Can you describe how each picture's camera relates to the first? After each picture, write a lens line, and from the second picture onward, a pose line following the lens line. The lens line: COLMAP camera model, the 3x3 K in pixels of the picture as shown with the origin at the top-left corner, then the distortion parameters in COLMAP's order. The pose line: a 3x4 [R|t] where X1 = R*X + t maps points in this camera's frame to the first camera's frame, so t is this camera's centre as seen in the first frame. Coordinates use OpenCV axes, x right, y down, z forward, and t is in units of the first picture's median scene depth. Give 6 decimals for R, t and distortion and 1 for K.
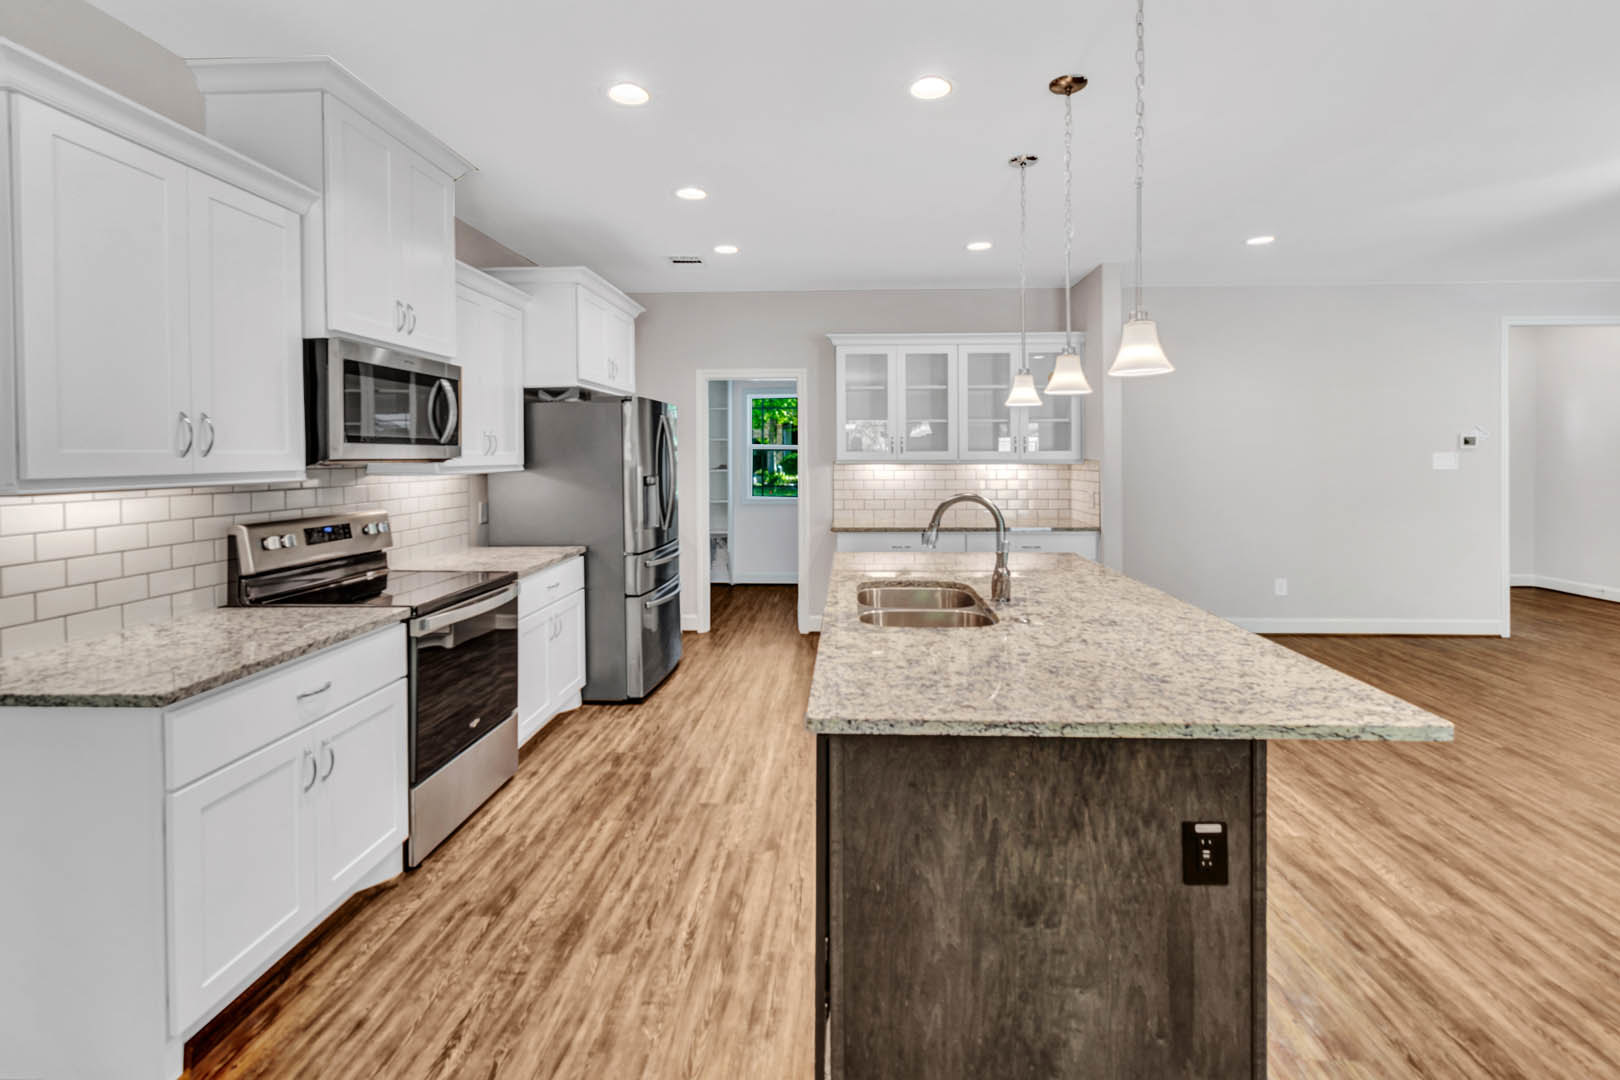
lens RADIAL K [[749.5, 0, 834.8], [0, 749.5, 447.7], [0, 0, 1]] dist [0.002337, 0.000958]
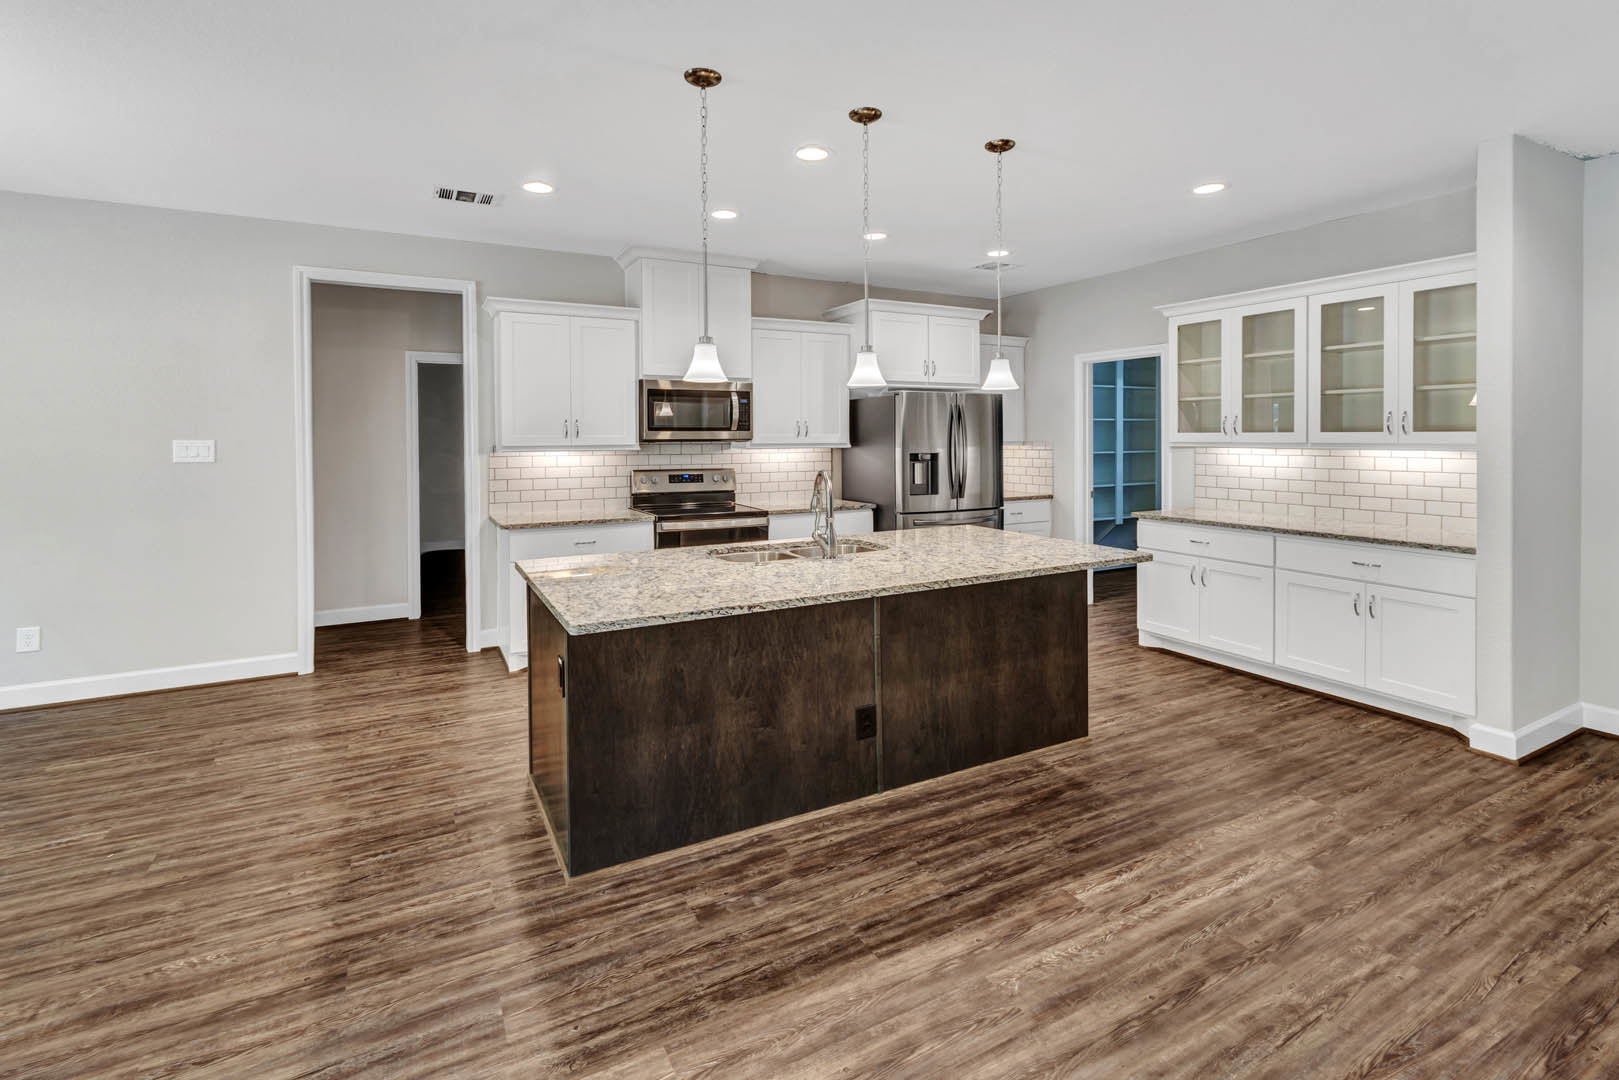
lens RADIAL K [[749.0, 0, 834.3], [0, 749.0, 447.7], [0, 0, 1]] dist [0.002337, 0.000958]
pose [[0.522508, 0.016598, -0.852473, 1.130978], [0.009592, 0.999633, 0.025343, -0.007809], [0.852580, -0.021419, 0.522157, 0.329651]]
